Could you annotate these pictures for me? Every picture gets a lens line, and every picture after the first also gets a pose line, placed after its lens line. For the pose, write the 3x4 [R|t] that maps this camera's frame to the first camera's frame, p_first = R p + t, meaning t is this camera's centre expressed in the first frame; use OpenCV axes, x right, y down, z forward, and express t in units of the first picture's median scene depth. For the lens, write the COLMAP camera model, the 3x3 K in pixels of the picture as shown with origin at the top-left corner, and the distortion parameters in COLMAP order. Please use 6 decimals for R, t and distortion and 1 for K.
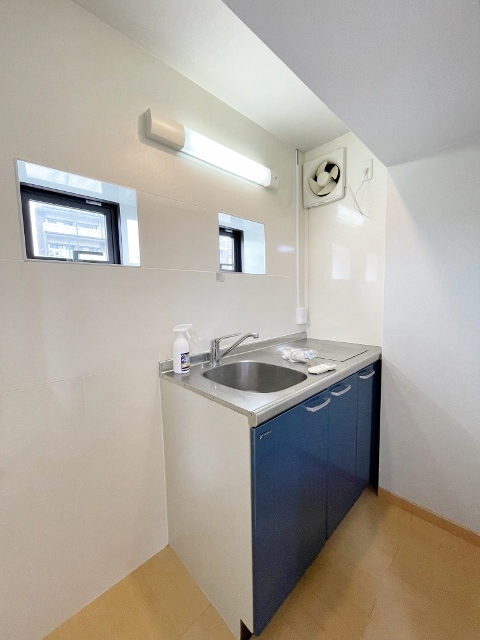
lens RADIAL K [[259.6, 0, 242.3], [0, 259.6, 320.9], [0, 0, 1]] dist [-0.002222, -0.000139]
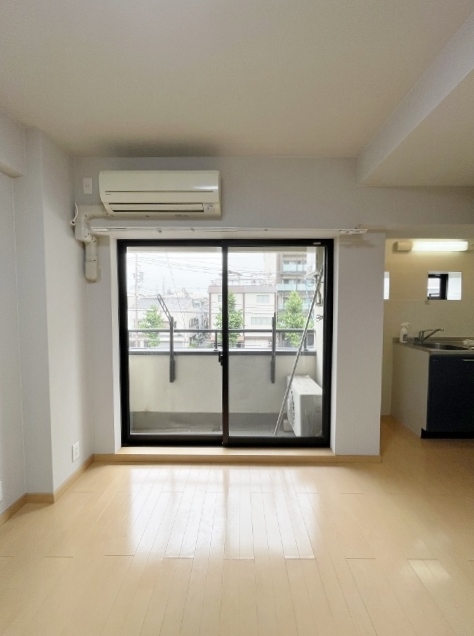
lens RADIAL K [[255.9, 0, 237.8], [0, 255.9, 317.4], [0, 0, 1]] dist [-0.002474, -0.000265]
pose [[0.707370, 0.056863, -0.704553, 0.262069], [-0.081748, 0.996652, -0.001637, 0.072554], [0.702100, 0.058754, 0.709650, -1.369617]]
